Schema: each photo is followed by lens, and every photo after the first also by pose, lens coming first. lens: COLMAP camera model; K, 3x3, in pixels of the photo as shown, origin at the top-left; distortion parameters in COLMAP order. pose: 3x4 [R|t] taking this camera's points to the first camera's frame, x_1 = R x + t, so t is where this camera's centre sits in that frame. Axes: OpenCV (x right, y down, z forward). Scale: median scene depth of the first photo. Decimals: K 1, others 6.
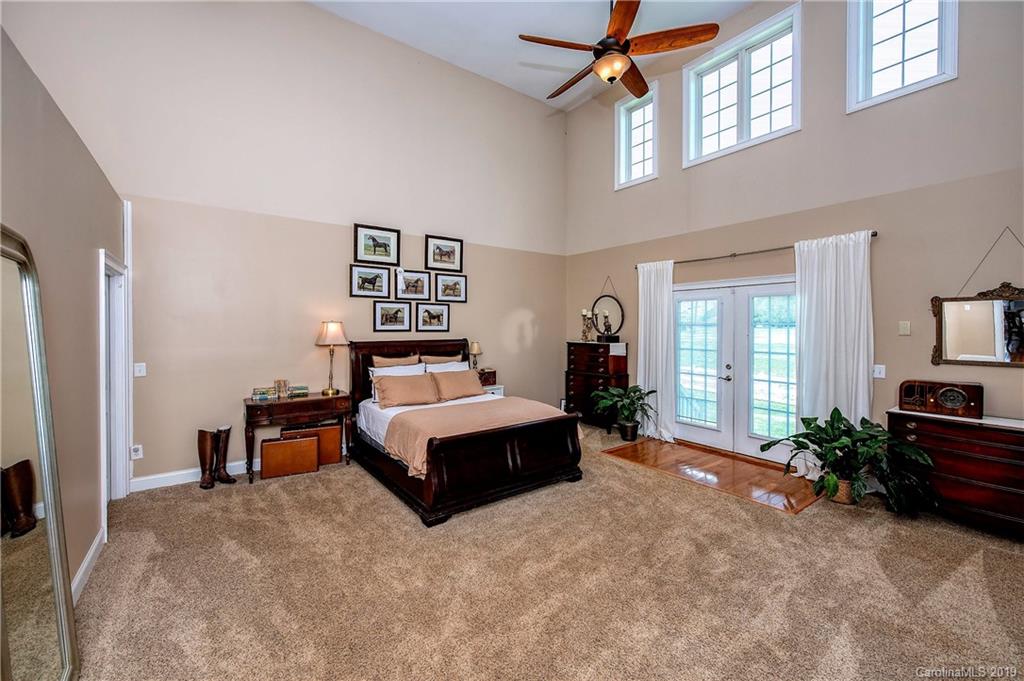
lens RADIAL K [[416.5, 0, 510.1], [0, 416.5, 330.0], [0, 0, 1]] dist [0.003797, -0.000364]
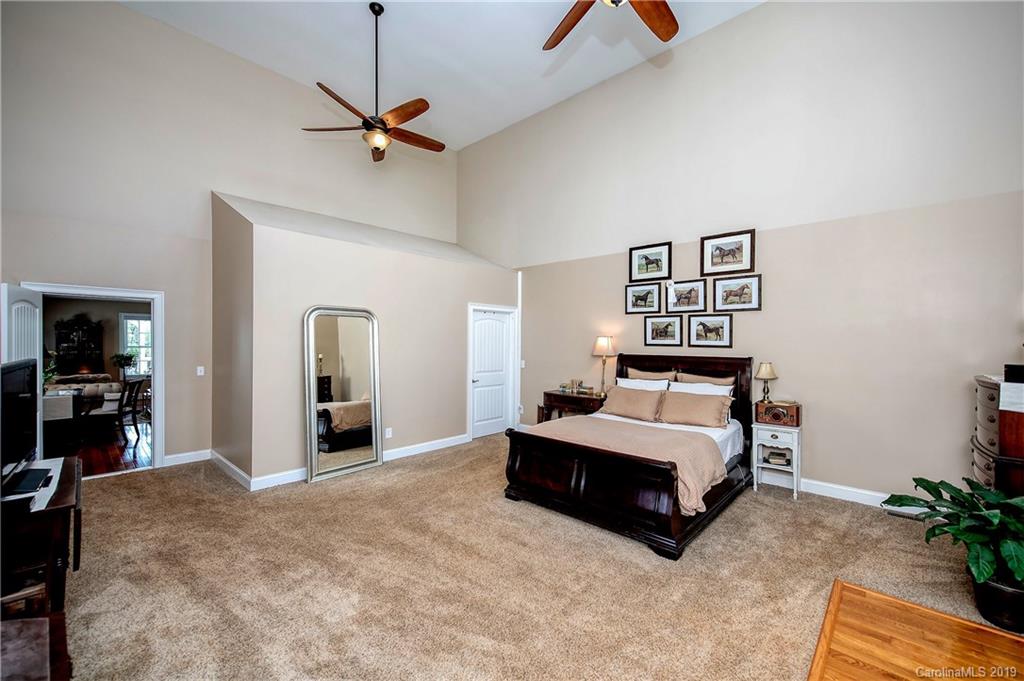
lens RADIAL K [[416.5, 0, 509.9], [0, 416.5, 343.1], [0, 0, 1]] dist [0.003797, -0.000364]
pose [[0.163440, 0.008626, -0.986516, 0.629533], [-0.015933, 0.999854, 0.006103, -0.003446], [0.986425, 0.014721, 0.163553, 0.472524]]
